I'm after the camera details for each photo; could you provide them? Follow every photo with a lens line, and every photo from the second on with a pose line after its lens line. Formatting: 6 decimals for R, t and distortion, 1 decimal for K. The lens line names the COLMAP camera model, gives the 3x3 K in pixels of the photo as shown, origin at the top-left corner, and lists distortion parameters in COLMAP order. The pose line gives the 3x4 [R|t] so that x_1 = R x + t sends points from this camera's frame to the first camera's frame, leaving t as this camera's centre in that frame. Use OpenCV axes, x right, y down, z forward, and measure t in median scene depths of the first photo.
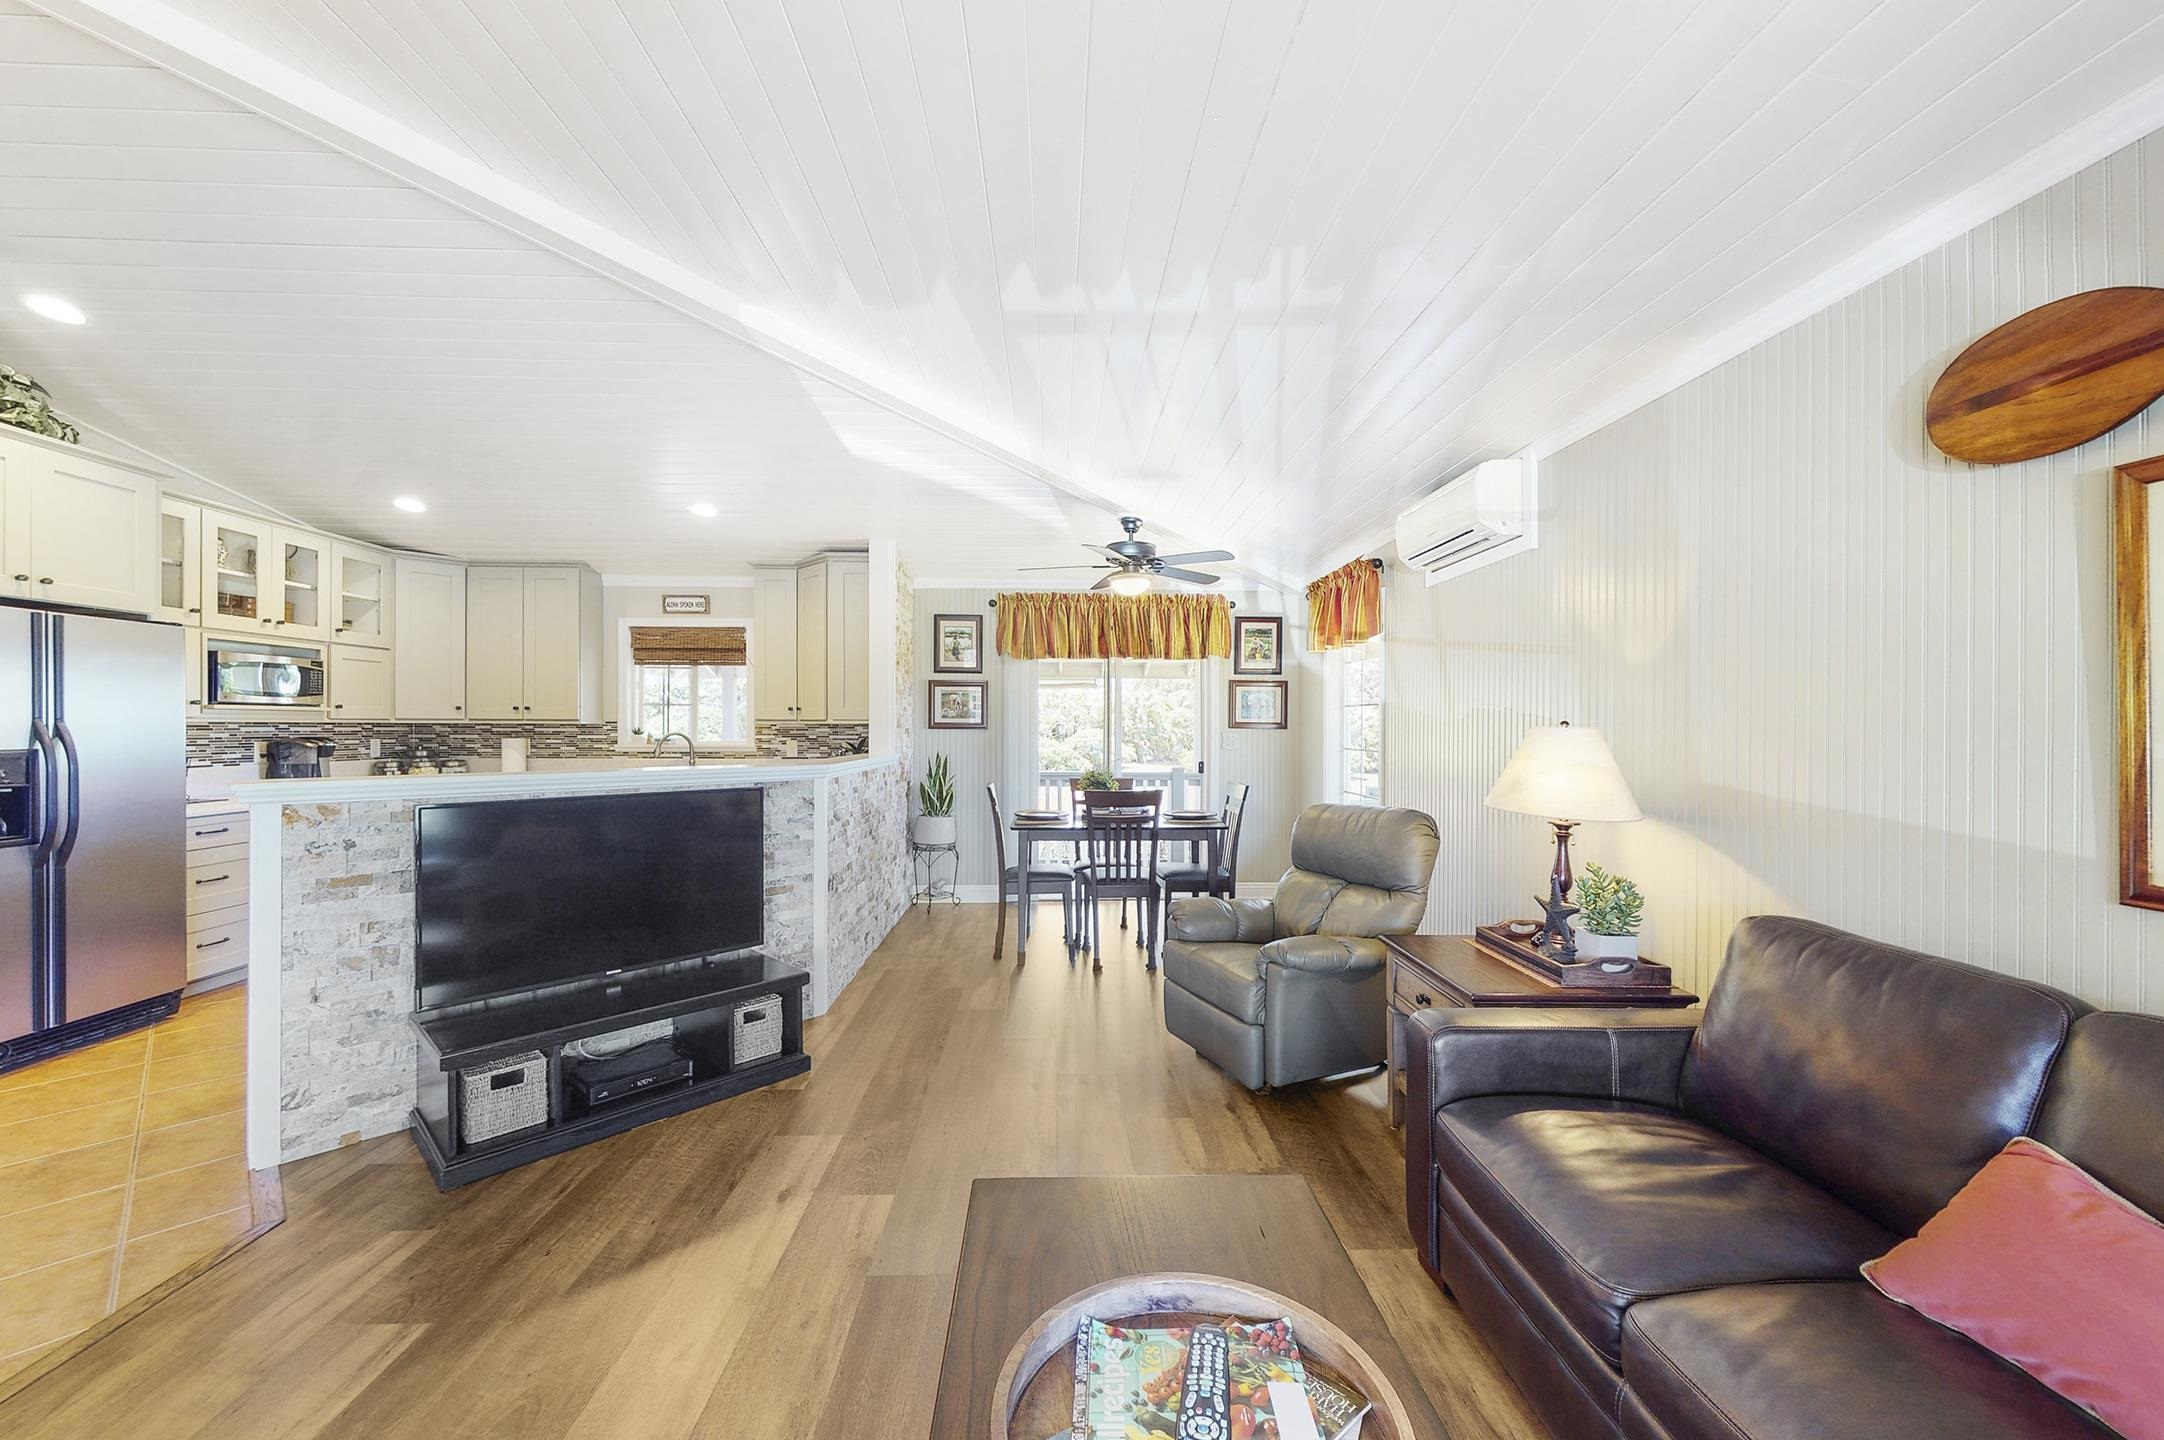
lens RADIAL K [[824.2, 0, 1091.6], [0, 824.2, 718.9], [0, 0, 1]] dist [-0.001628, -0.000146]
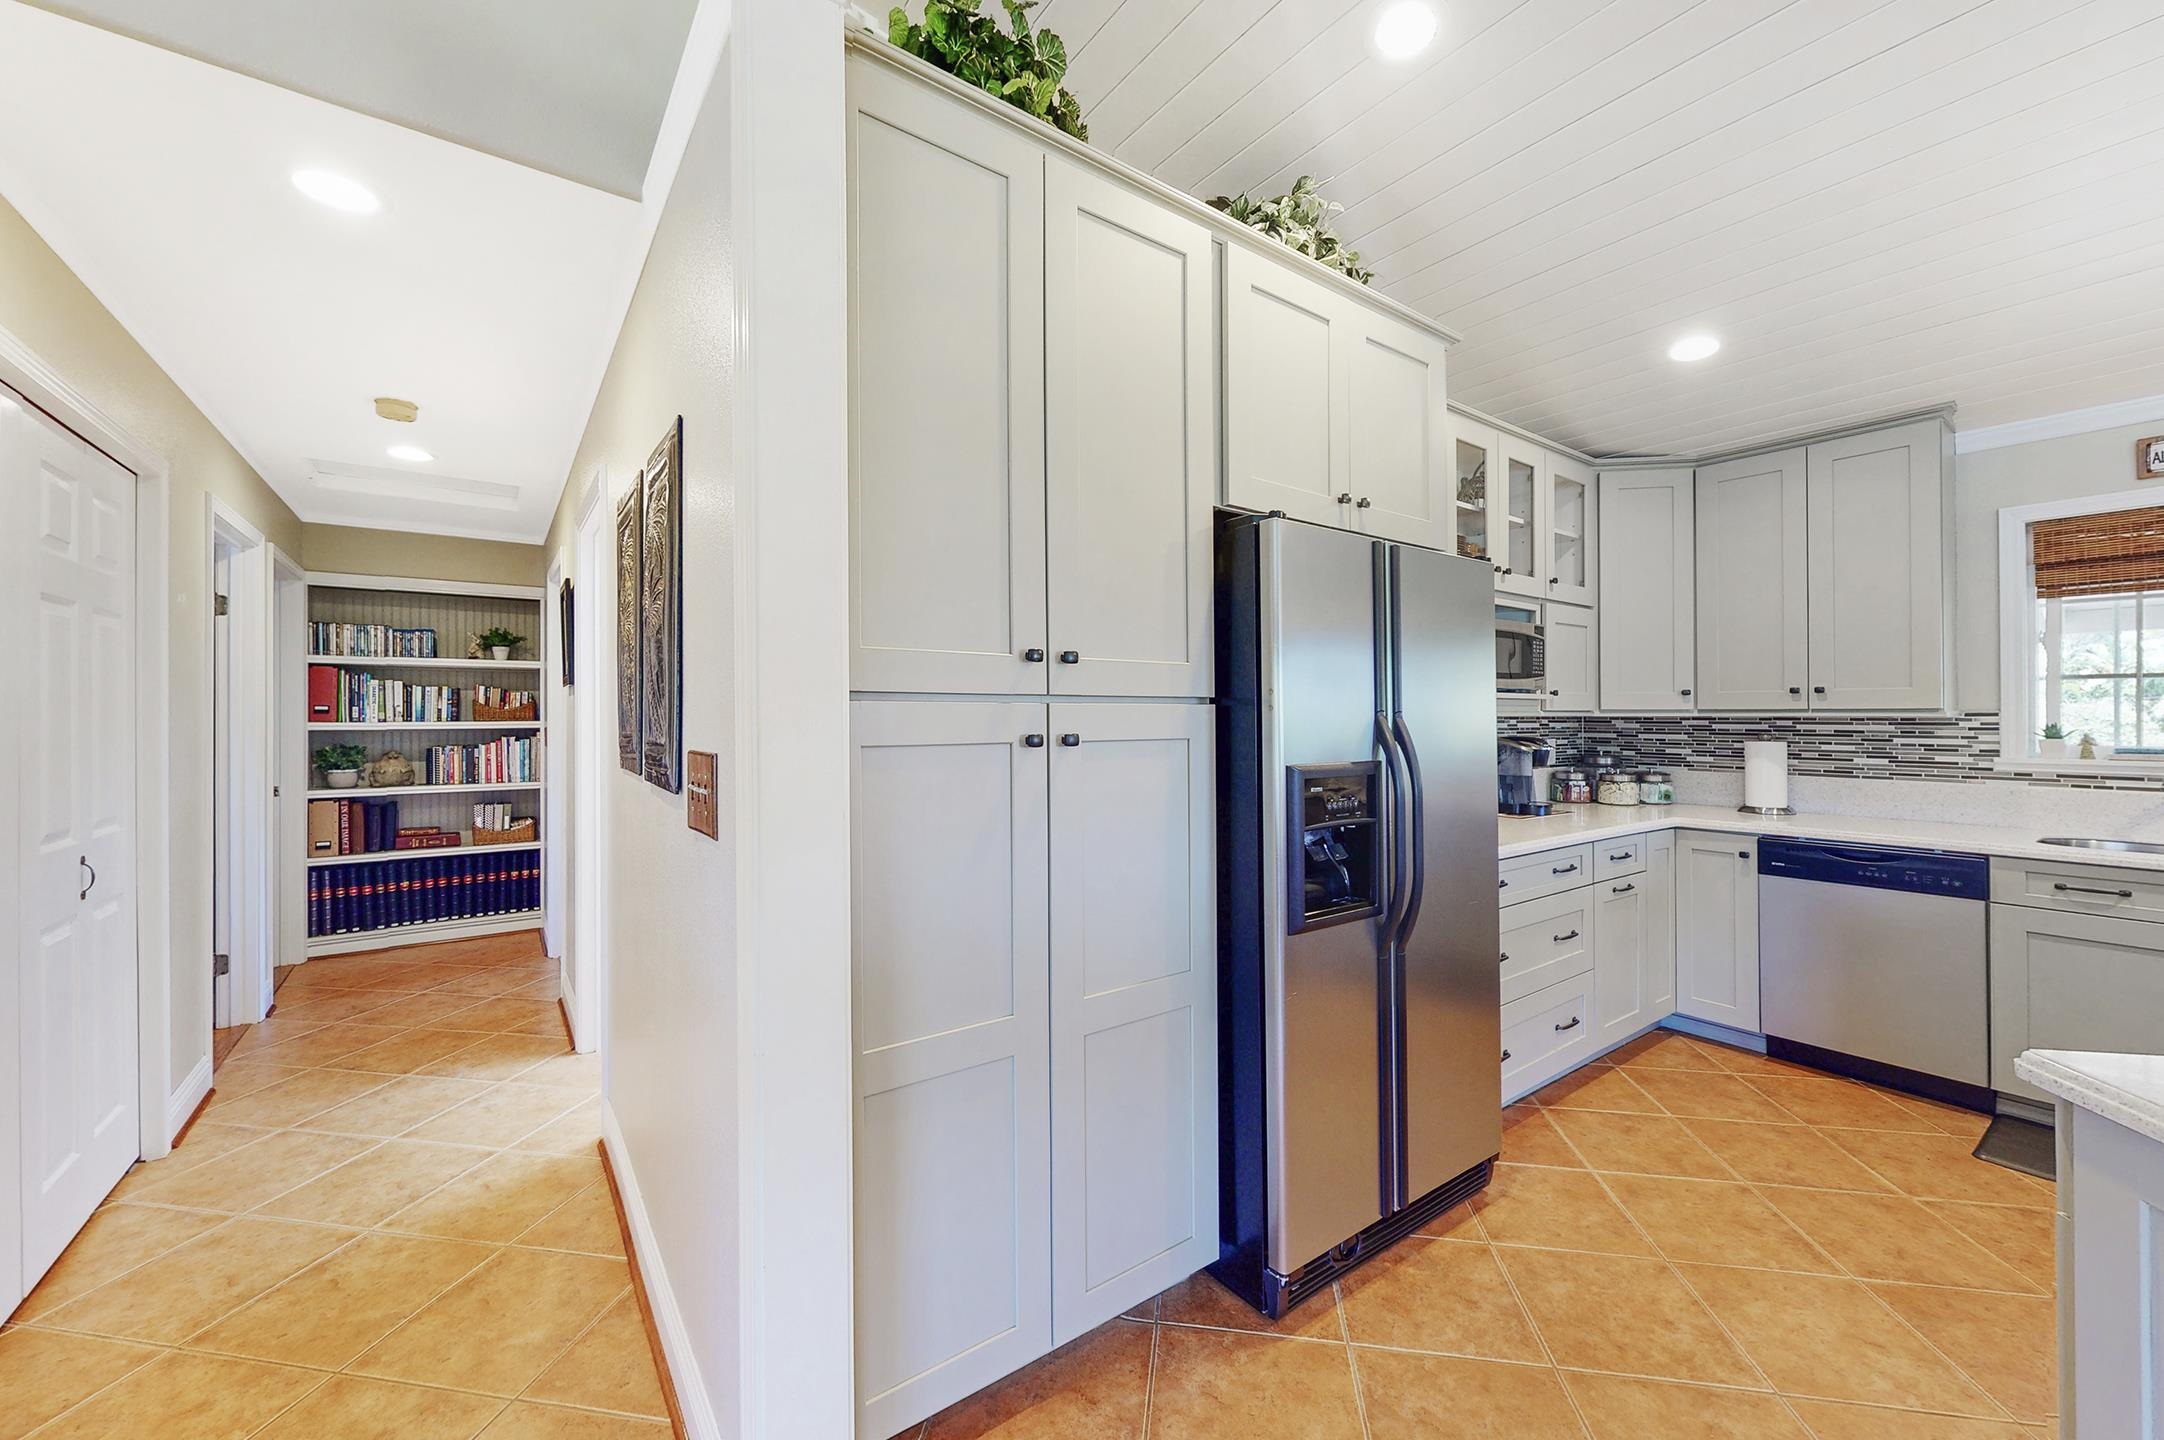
lens RADIAL K [[824.2, 0, 1088.4], [0, 824.2, 713.3], [0, 0, 1]] dist [-0.001628, -0.000146]
pose [[0.554275, -0.006997, -0.832304, -0.489233], [0.008099, 0.999963, -0.003013, 0.000856], [0.832294, -0.005071, 0.554311, 0.261240]]
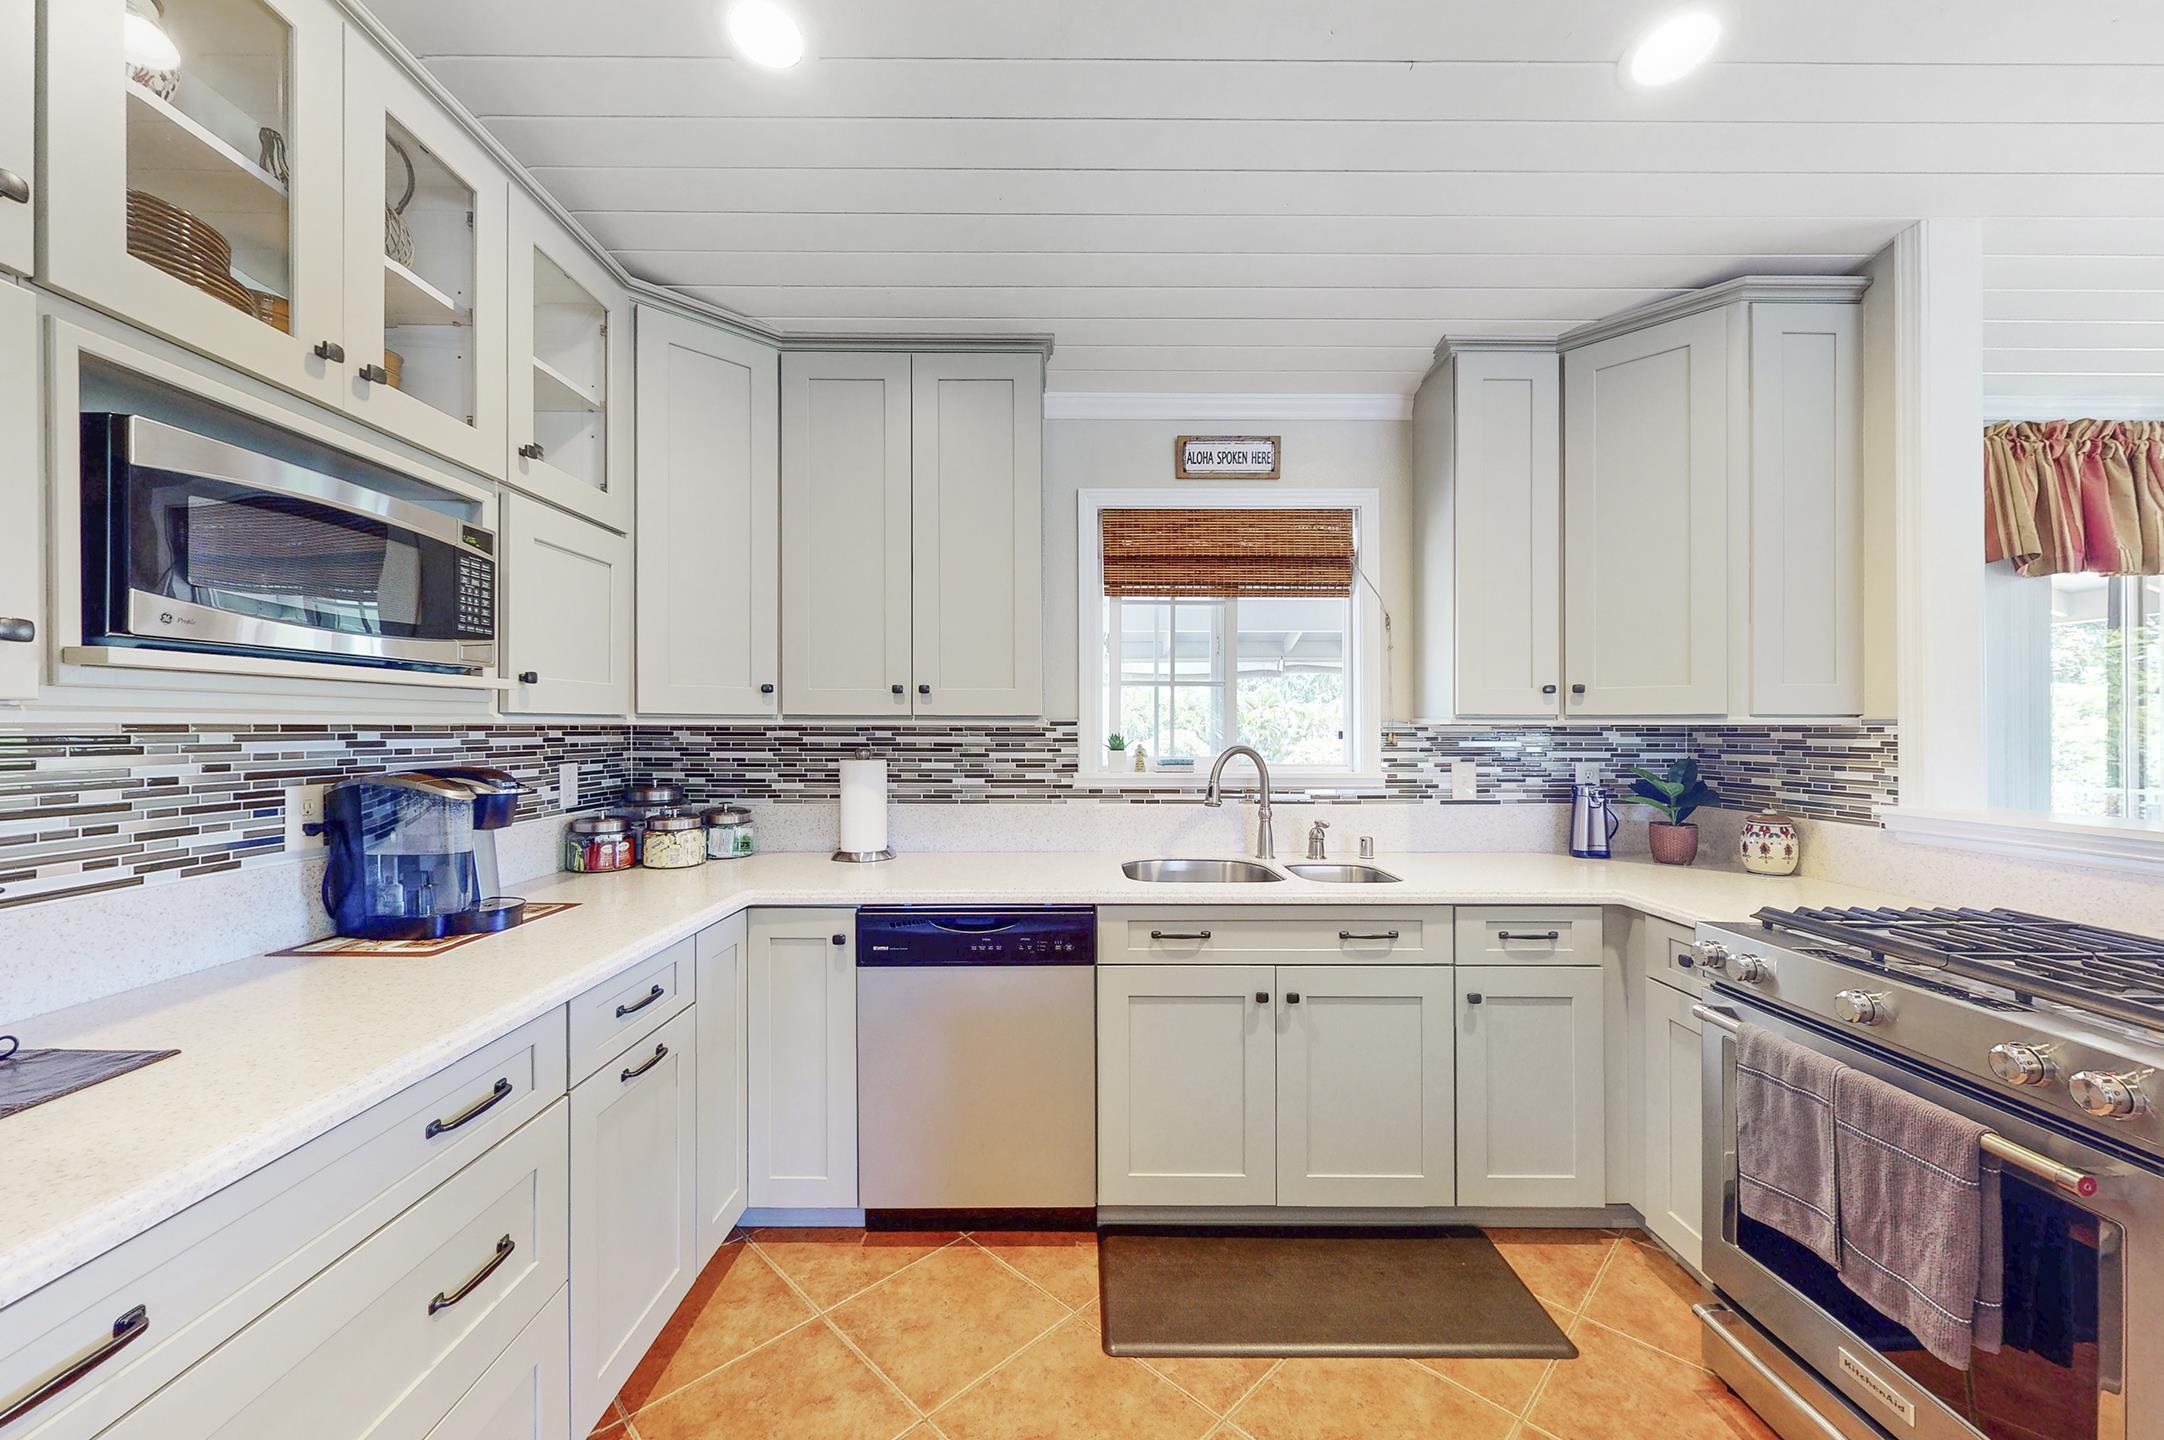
lens RADIAL K [[824.2, 0, 1076.6], [0, 824.2, 724.0], [0, 0, 1]] dist [-0.001628, -0.000146]
pose [[0.999533, -0.002258, -0.030483, -0.592967], [0.002428, 0.999982, 0.005548, 0.002486], [0.030469, -0.005619, 0.999520, 0.583507]]
